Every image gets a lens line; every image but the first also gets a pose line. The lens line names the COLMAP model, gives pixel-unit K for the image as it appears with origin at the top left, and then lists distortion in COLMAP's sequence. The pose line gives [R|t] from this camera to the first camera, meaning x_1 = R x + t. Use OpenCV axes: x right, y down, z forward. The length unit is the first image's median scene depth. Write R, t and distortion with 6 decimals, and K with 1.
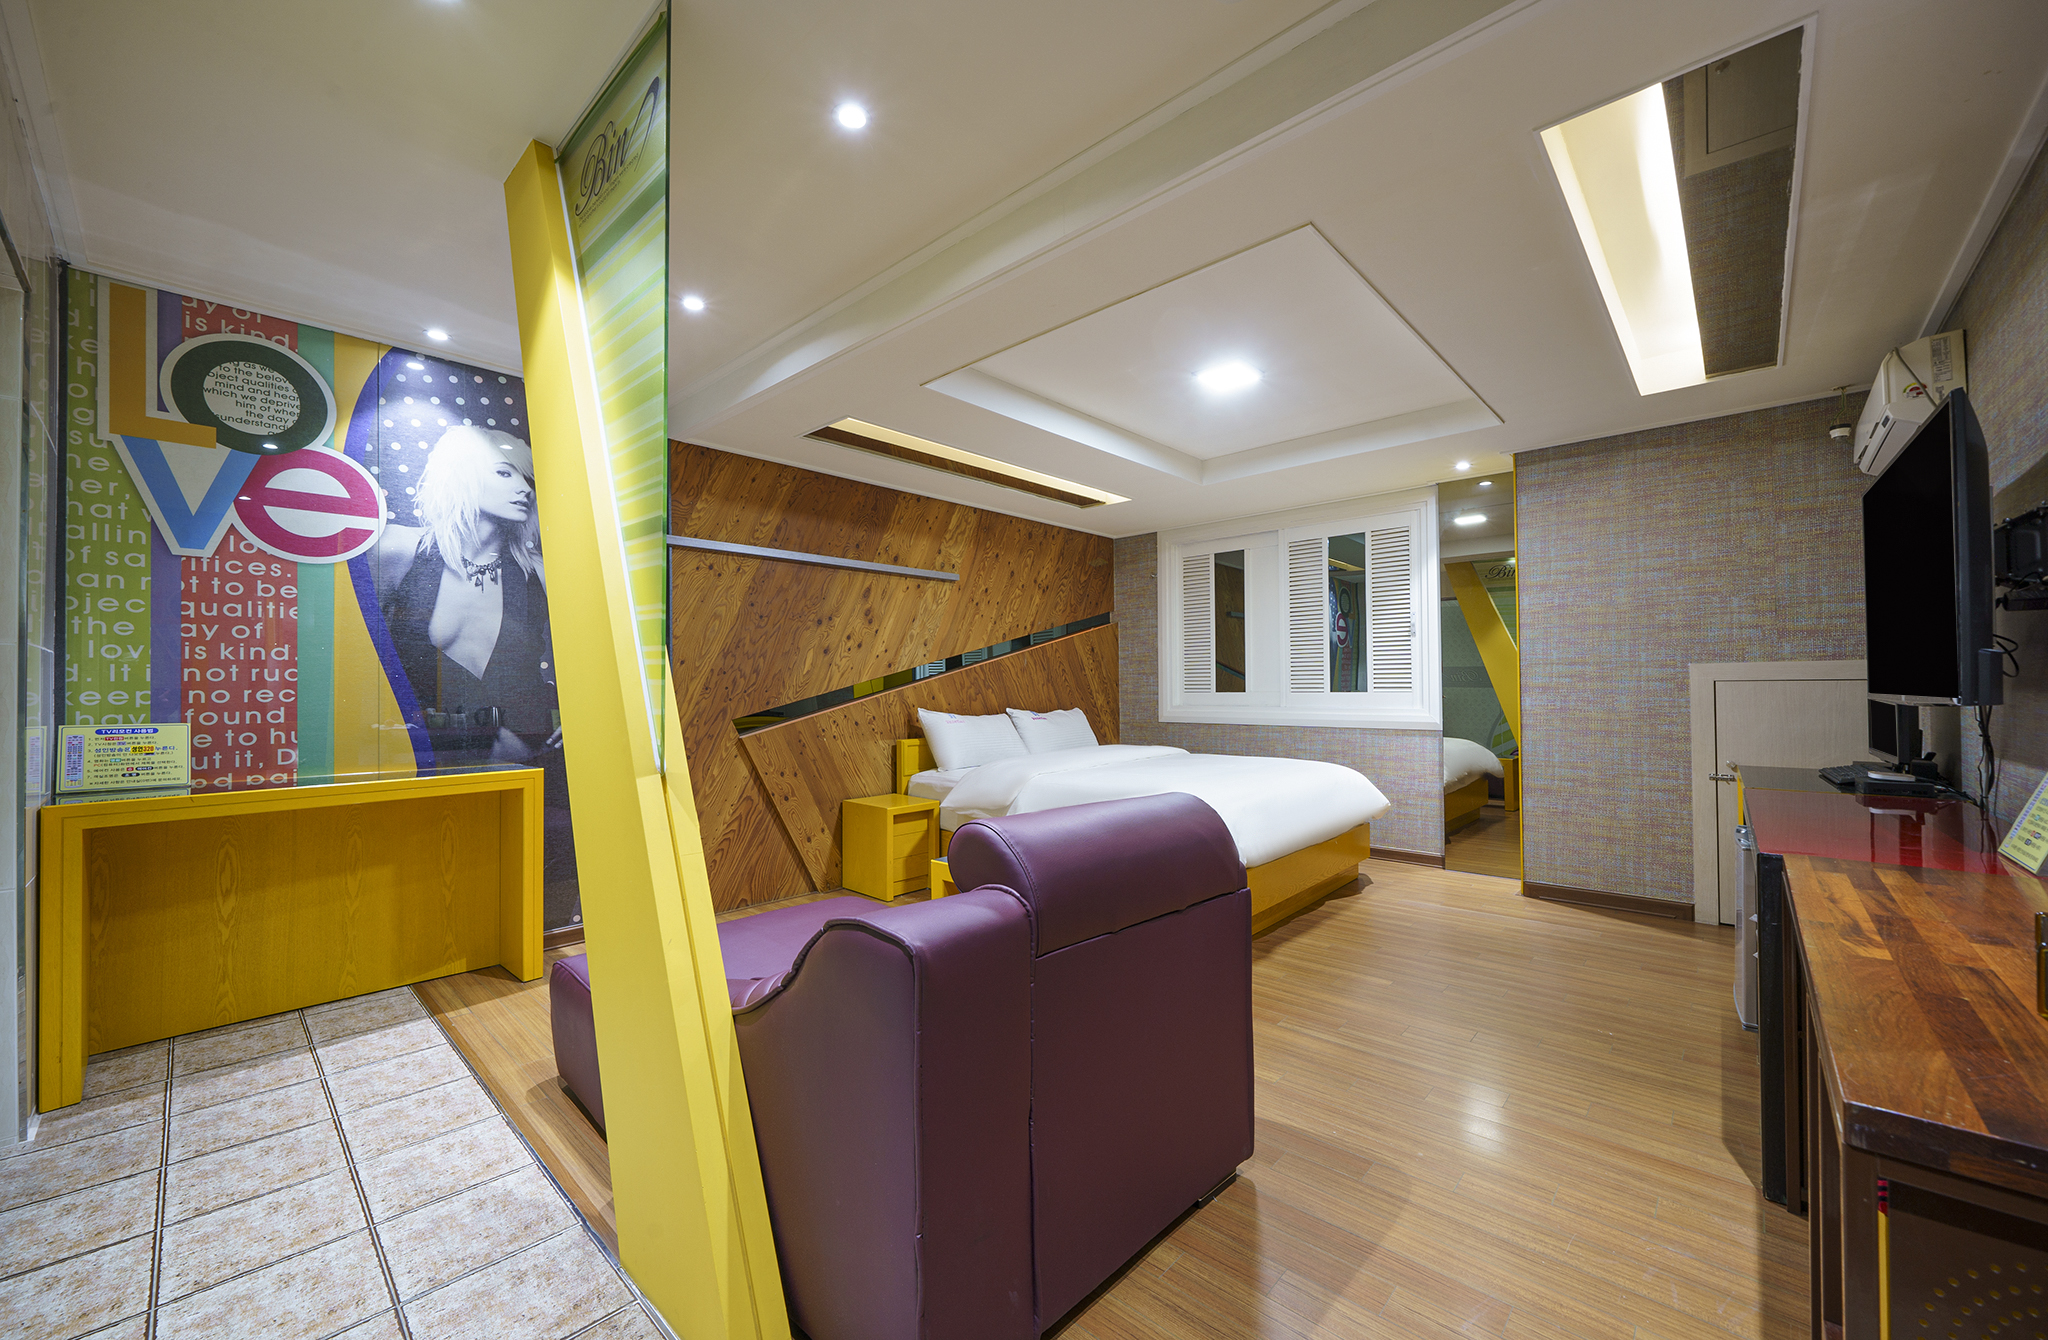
lens RADIAL K [[783.8, 0, 1012.9], [0, 783.8, 675.1], [0, 0, 1]] dist [-0.001587, -0.000274]
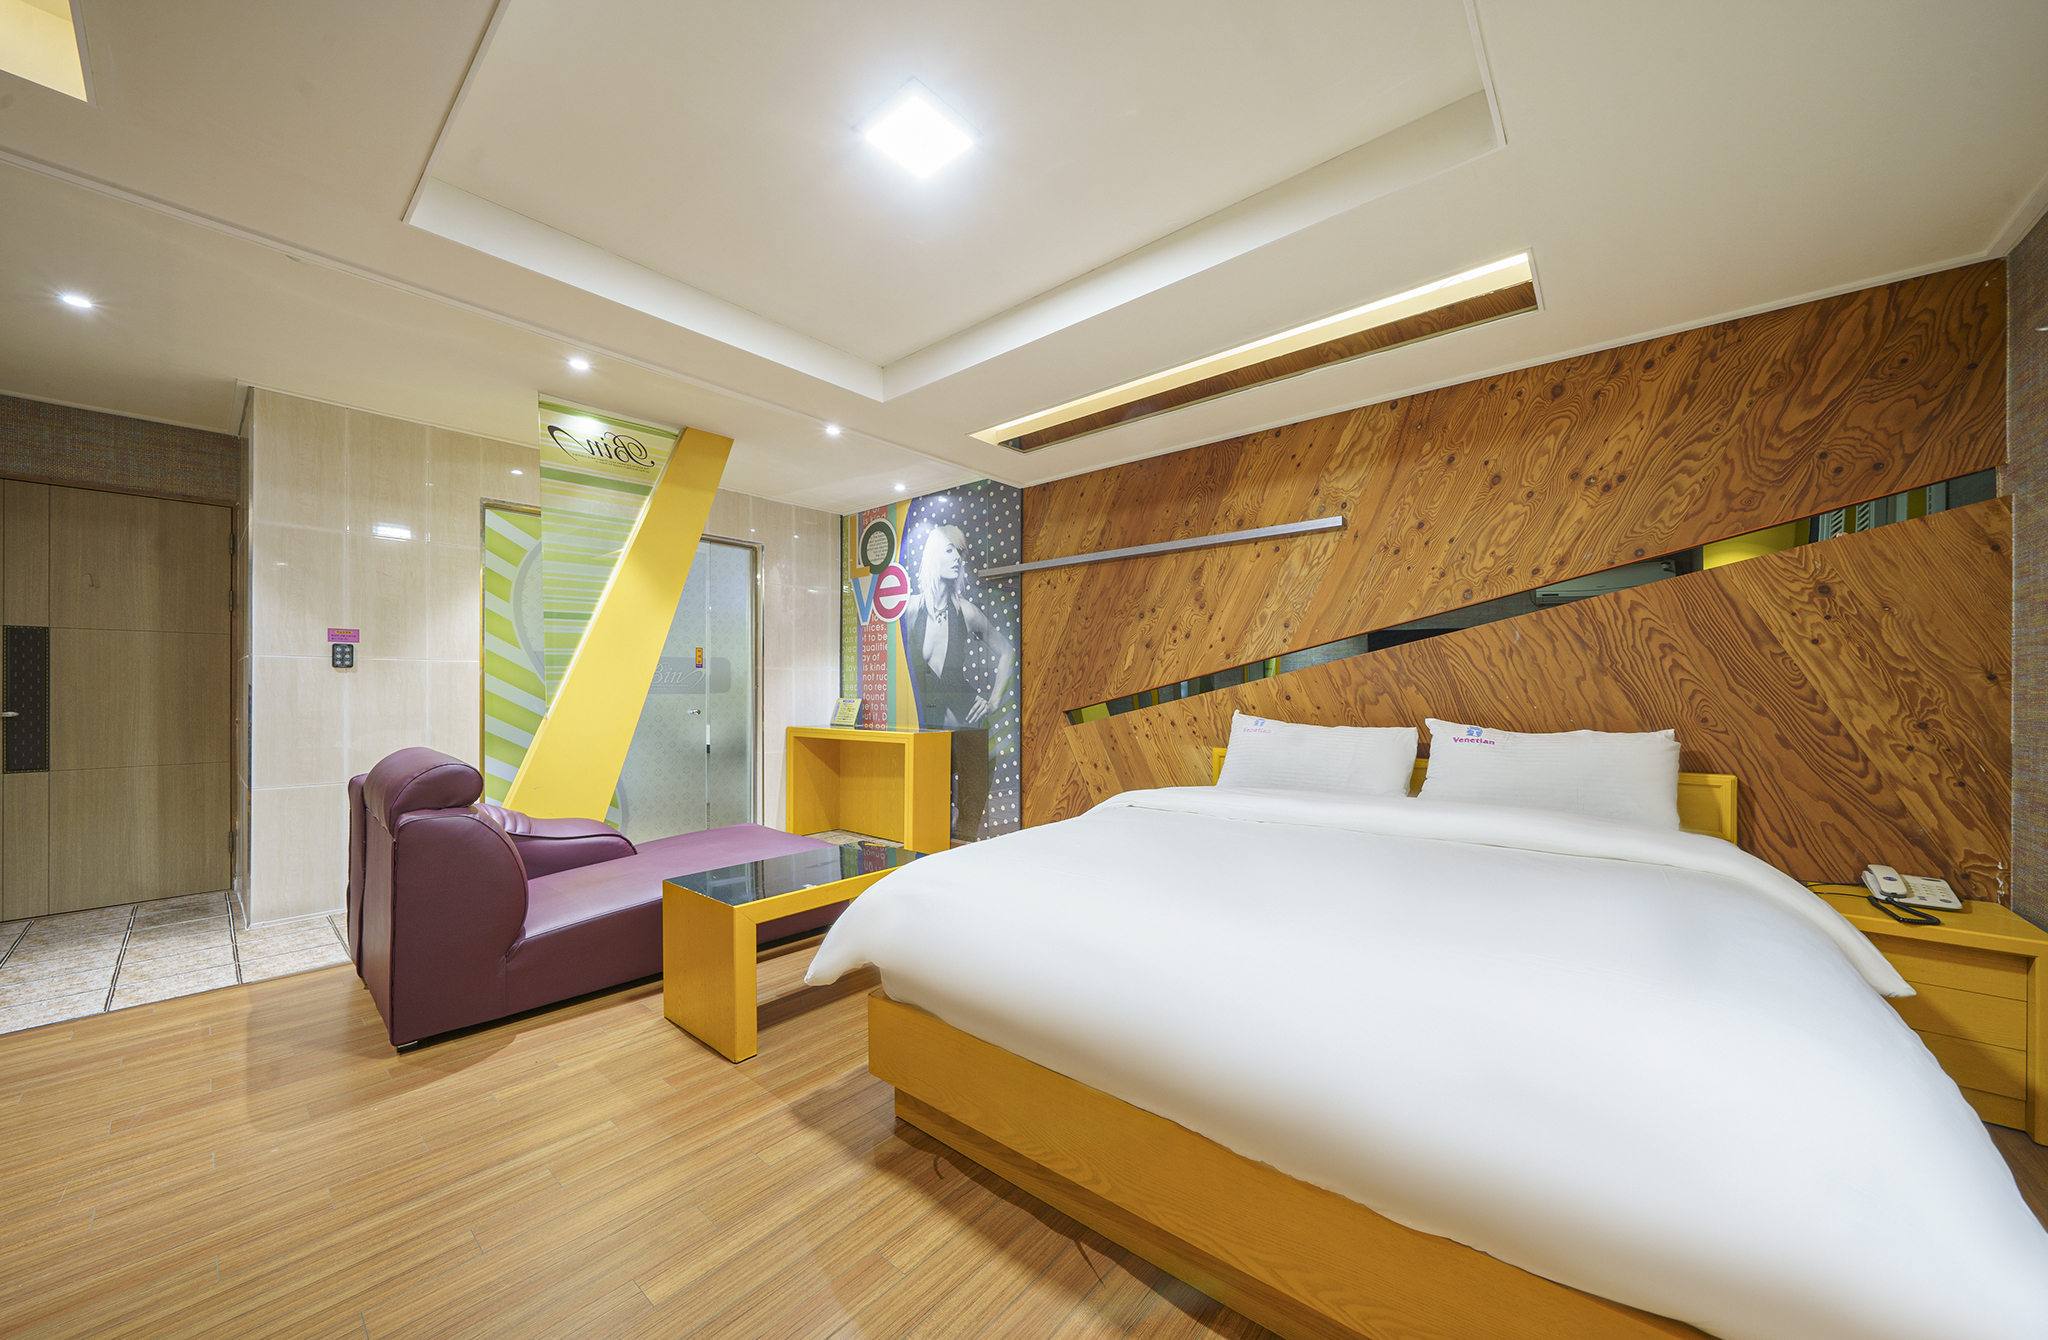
lens RADIAL K [[710.5, 0, 1016.4], [0, 710.5, 680.9], [0, 0, 1]] dist [-0.007080, 0.000030]
pose [[0.045062, -0.001279, -0.998983, 0.641425], [0.017058, 0.999854, -0.000511, 0.010821], [0.998839, -0.017018, 0.045077, 0.835443]]
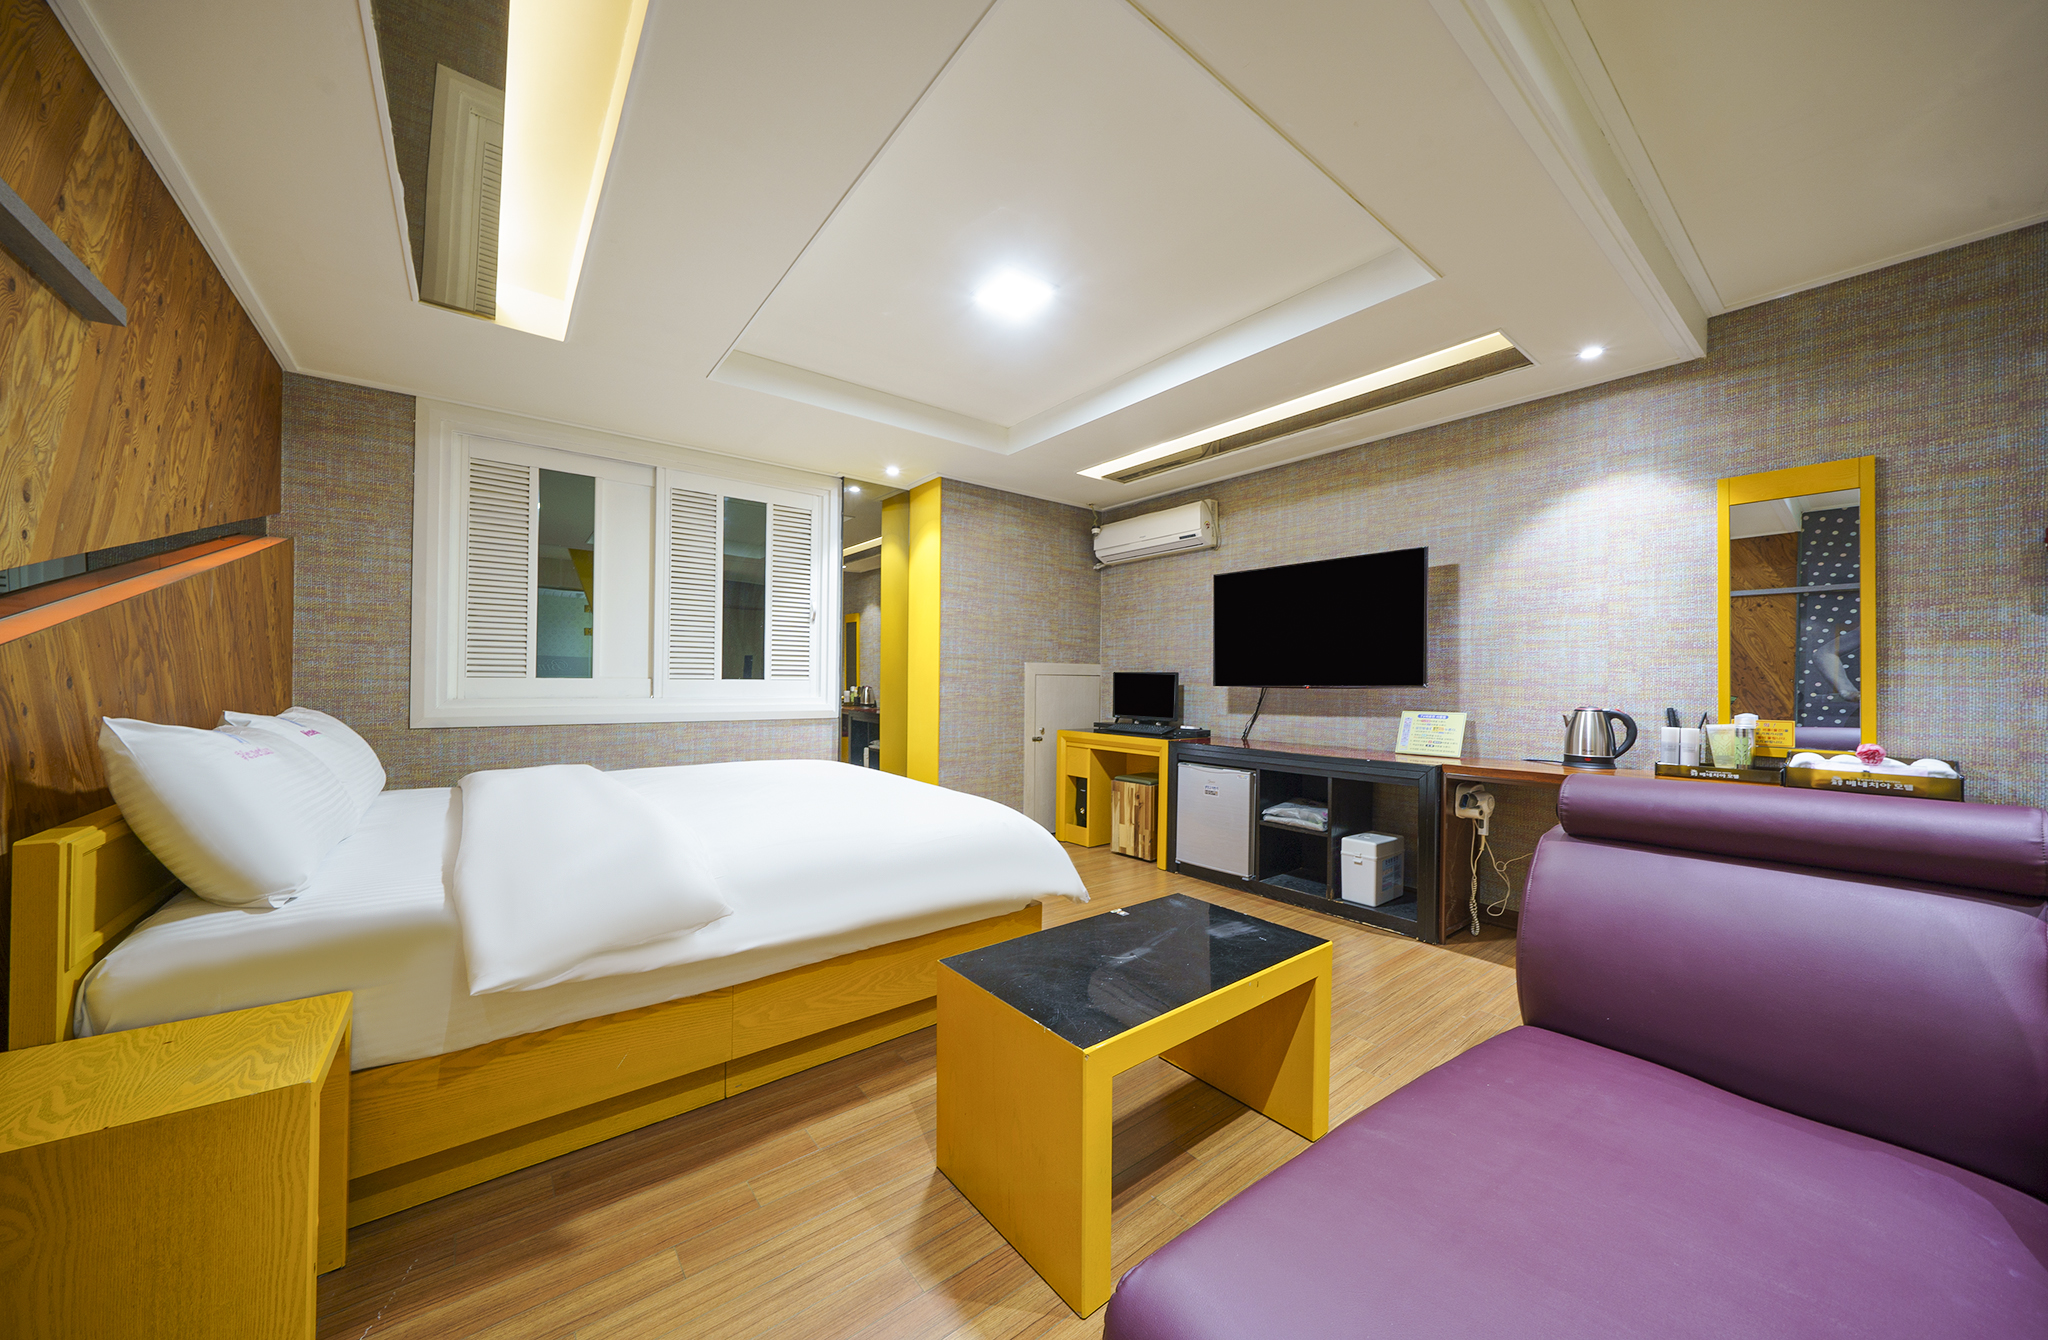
lens RADIAL K [[694.3, 0, 1016.2], [0, 694.3, 677.8], [0, 0, 1]] dist [-0.007018, 0.000380]
pose [[0.156627, 0.014426, 0.987552, -0.353551], [-0.026709, 0.999590, -0.010366, 0.023856], [-0.987297, -0.024752, 0.156948, 0.704837]]
